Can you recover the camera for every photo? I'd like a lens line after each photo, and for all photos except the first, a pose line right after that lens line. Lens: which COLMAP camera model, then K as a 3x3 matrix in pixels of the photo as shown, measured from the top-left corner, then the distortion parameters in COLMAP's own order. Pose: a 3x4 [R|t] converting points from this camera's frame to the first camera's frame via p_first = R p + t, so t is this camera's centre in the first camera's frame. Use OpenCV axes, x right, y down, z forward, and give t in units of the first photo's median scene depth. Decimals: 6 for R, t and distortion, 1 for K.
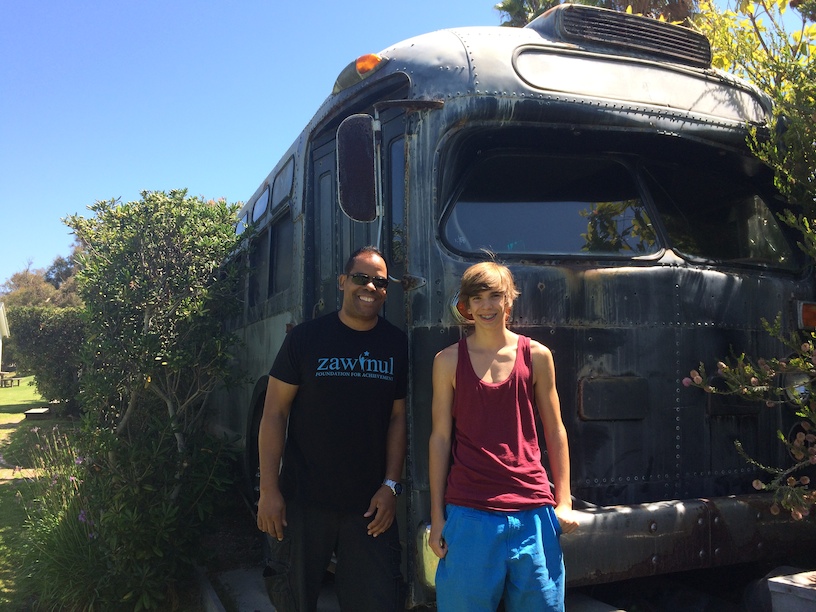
lens RADIAL K [[694.0, 0, 408.0], [0, 694.0, 306.0], [0, 0, 1]] dist [0.051149, -0.083470]
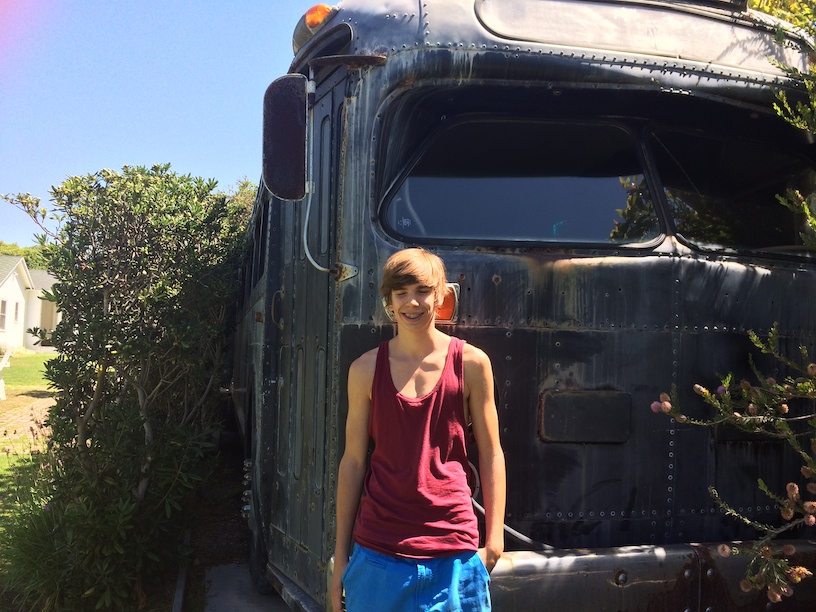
lens RADIAL K [[694.0, 0, 408.0], [0, 694.0, 306.0], [0, 0, 1]] dist [0.051149, -0.083470]
pose [[0.990387, 0.023694, -0.136280, 0.196011], [-0.019098, 0.999207, 0.034933, -0.022716], [0.137000, -0.031995, 0.990054, 0.160114]]
